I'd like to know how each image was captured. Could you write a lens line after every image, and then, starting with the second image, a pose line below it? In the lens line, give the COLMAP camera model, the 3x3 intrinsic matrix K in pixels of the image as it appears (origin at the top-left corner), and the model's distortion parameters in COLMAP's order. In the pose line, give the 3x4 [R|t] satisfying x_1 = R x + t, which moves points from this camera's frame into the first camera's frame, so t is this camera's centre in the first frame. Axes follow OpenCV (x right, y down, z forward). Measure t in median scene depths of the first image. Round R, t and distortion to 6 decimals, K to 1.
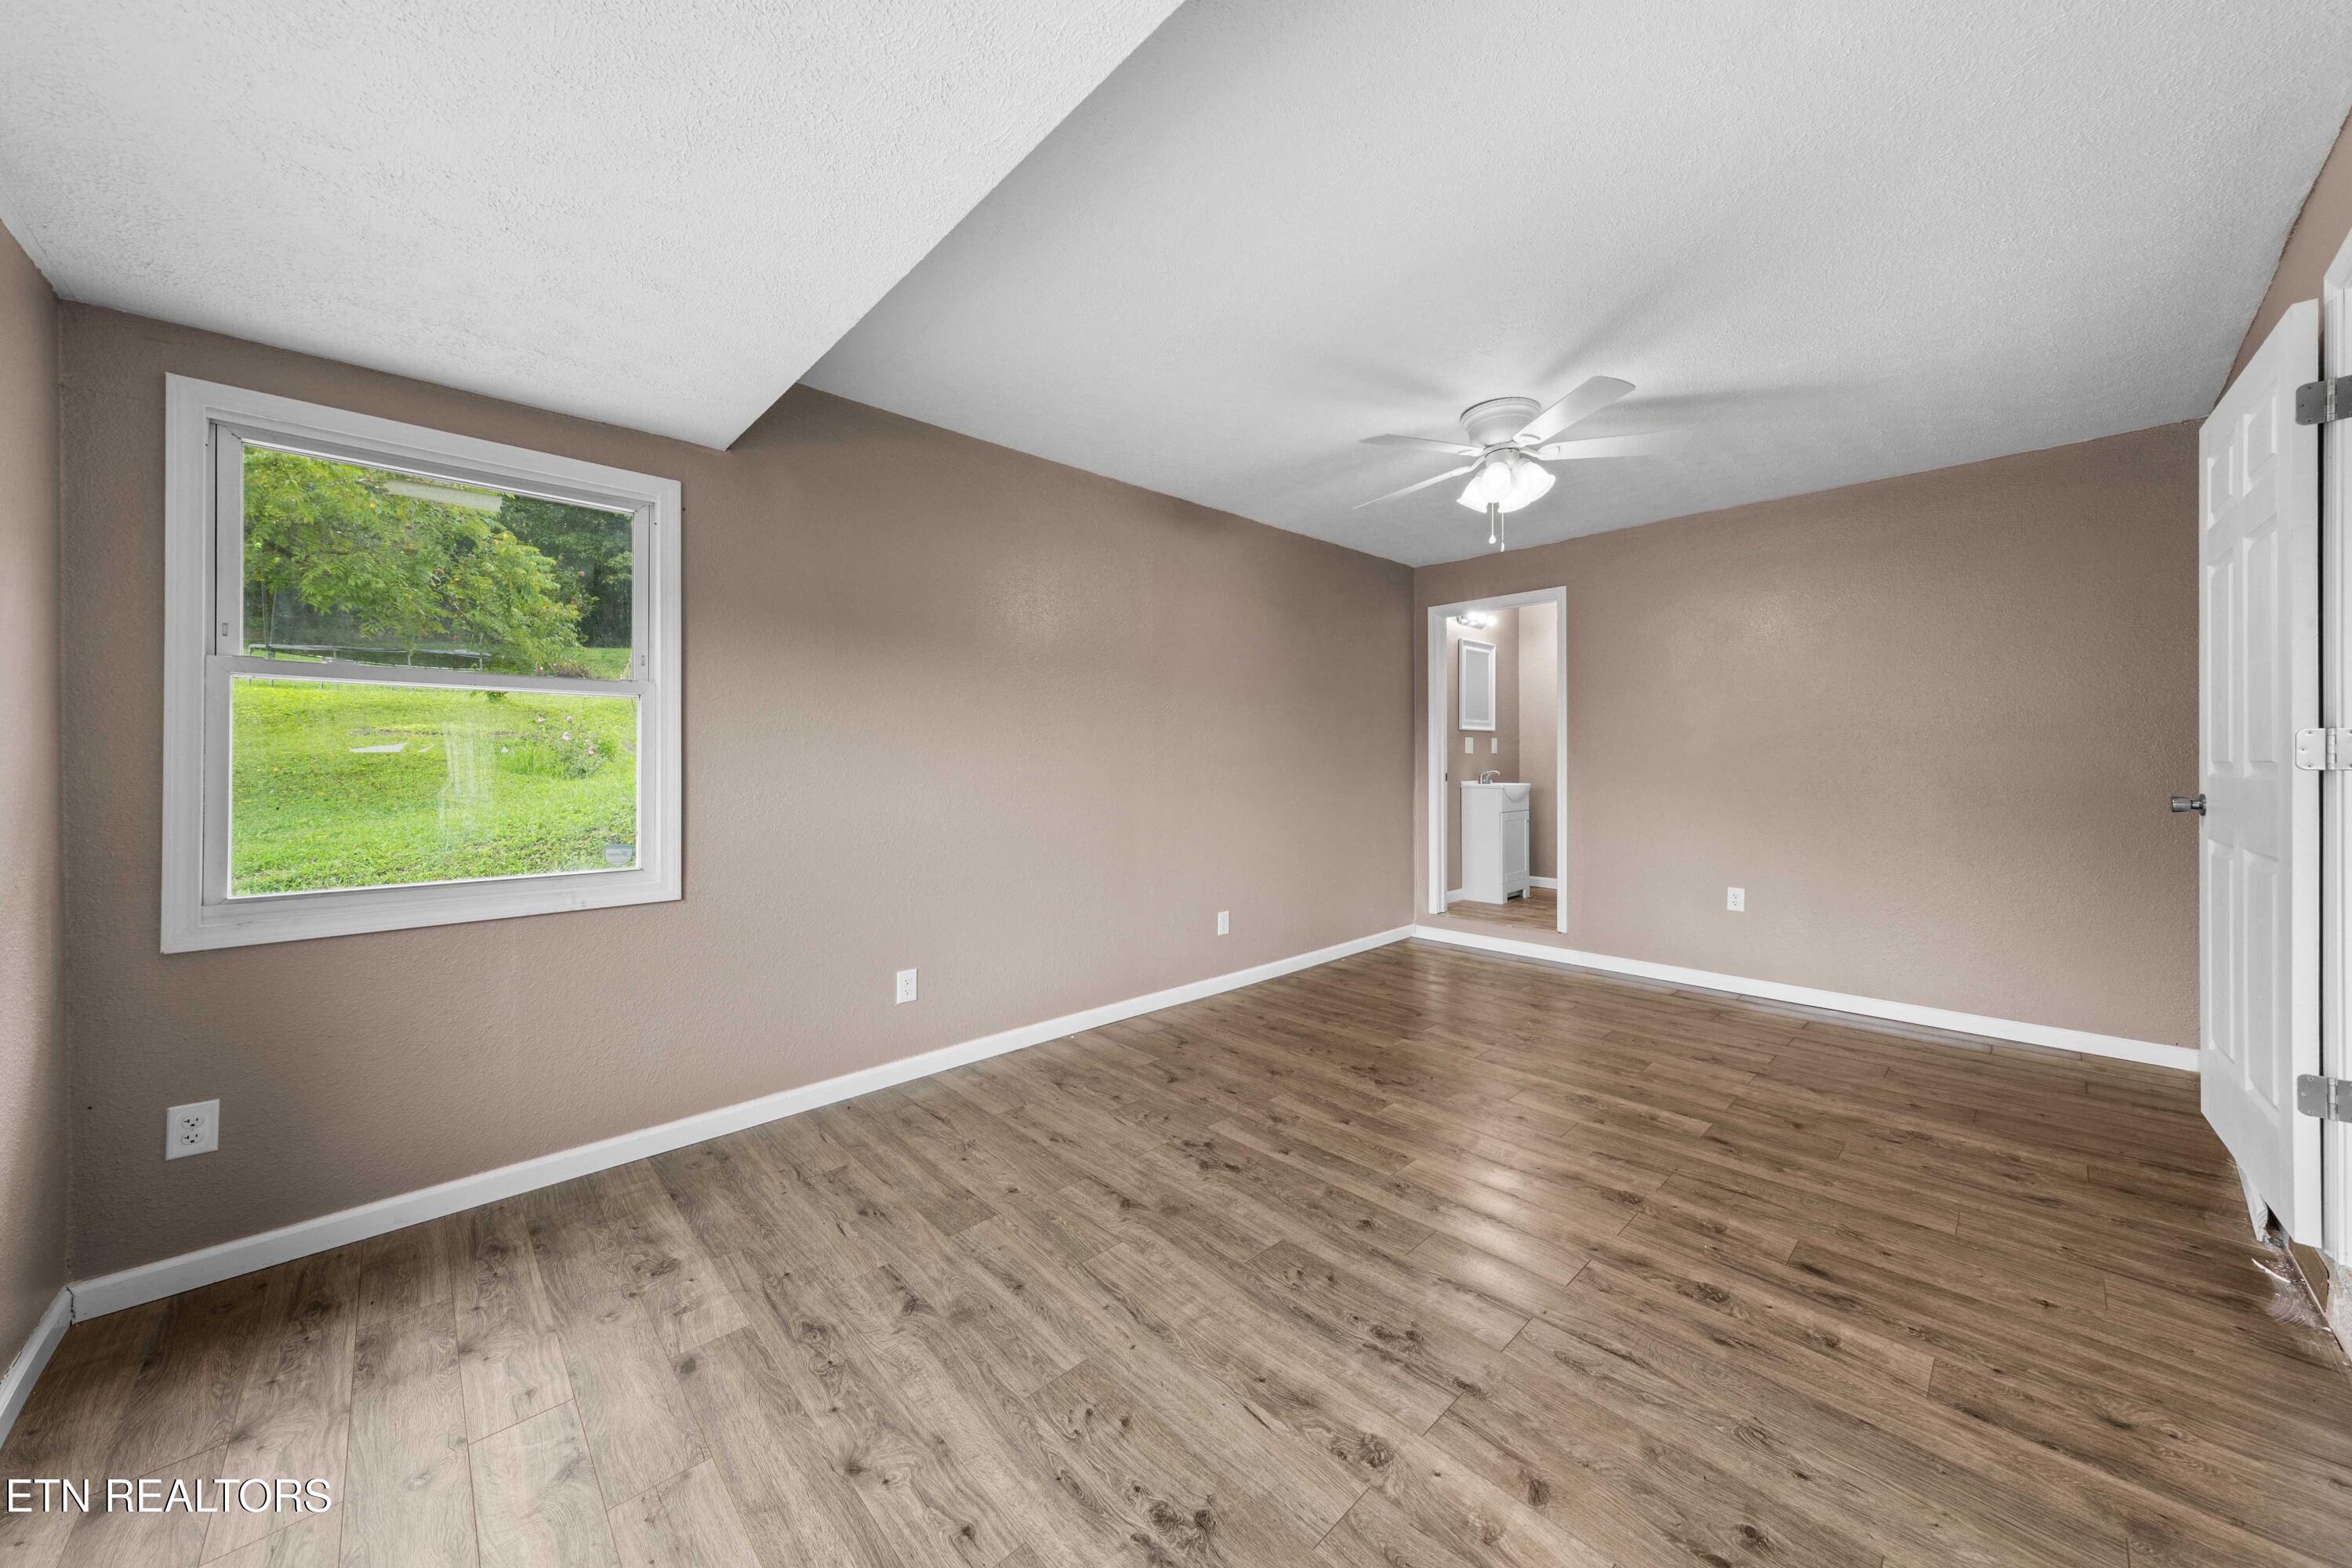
lens RADIAL K [[796.2, 0, 1171.5], [0, 796.2, 766.3], [0, 0, 1]] dist [0.000252, -0.000071]
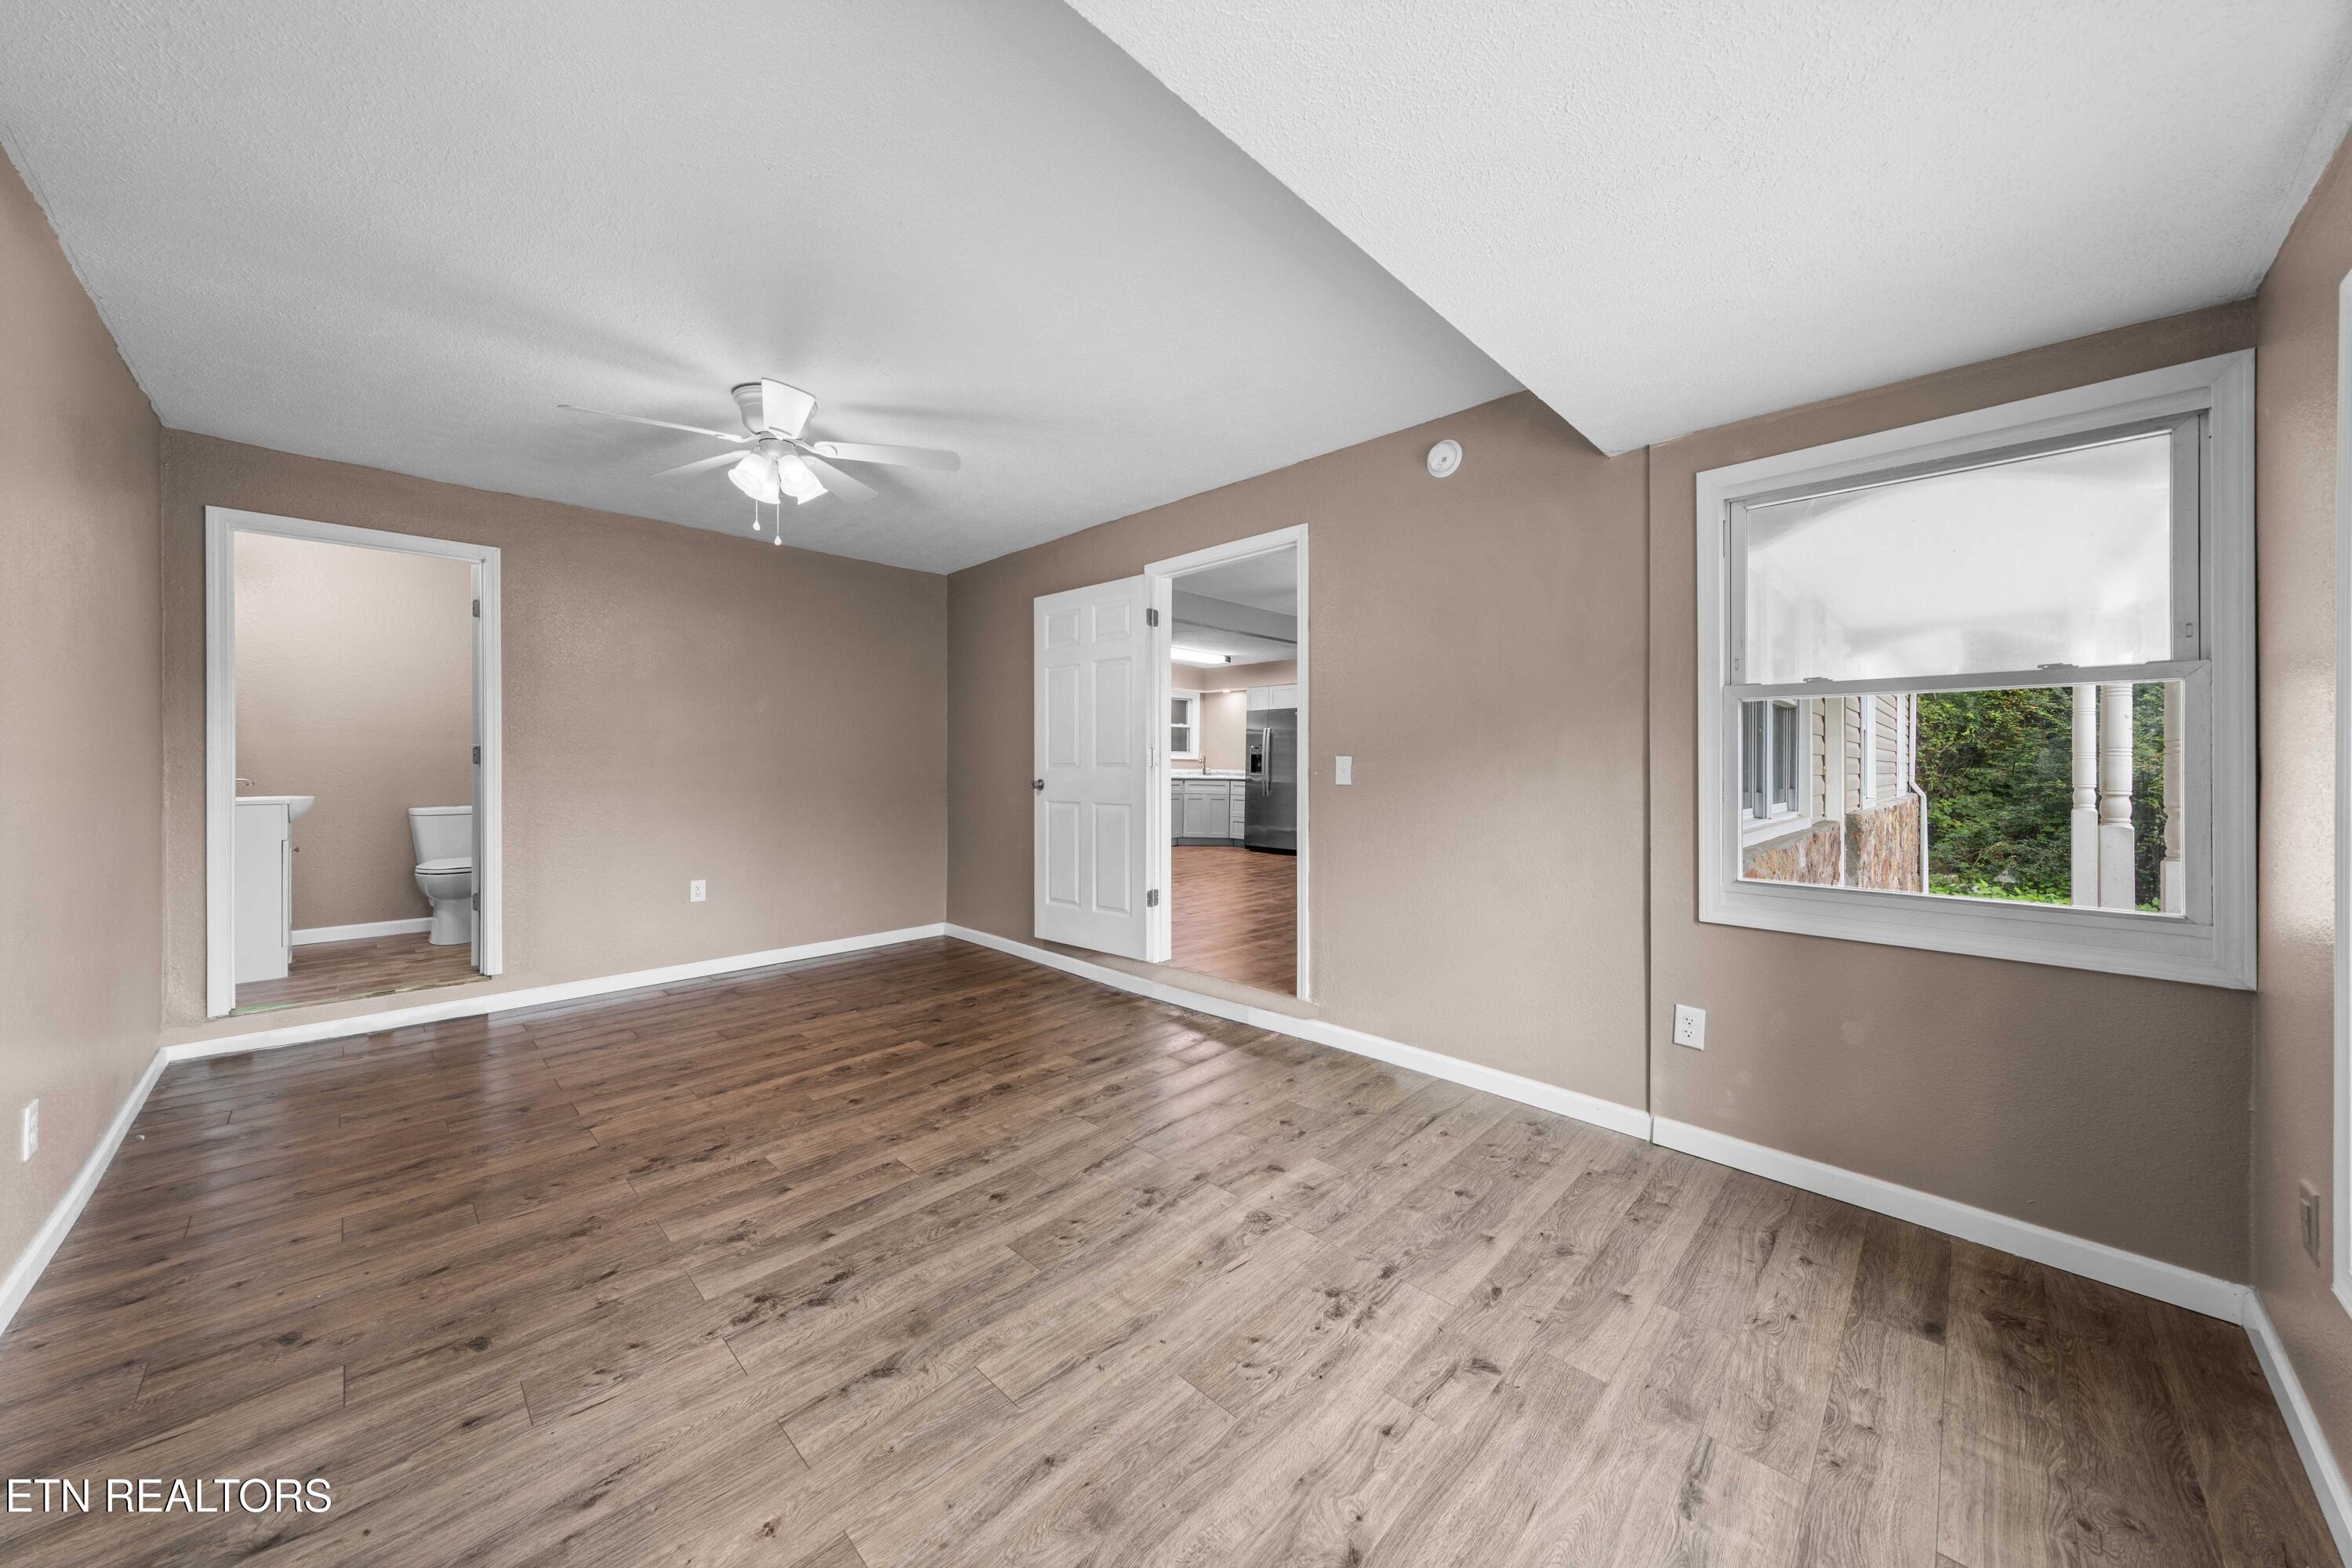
lens RADIAL K [[795.3, 0, 1176.0], [0, 795.3, 784.0], [0, 0, 1]] dist [0.006472, -0.000081]
pose [[-0.013318, -0.029339, 0.999481, -0.736358], [0.011727, 0.999496, 0.029496, -0.005545], [-0.999843, 0.012114, -0.012967, 0.699024]]
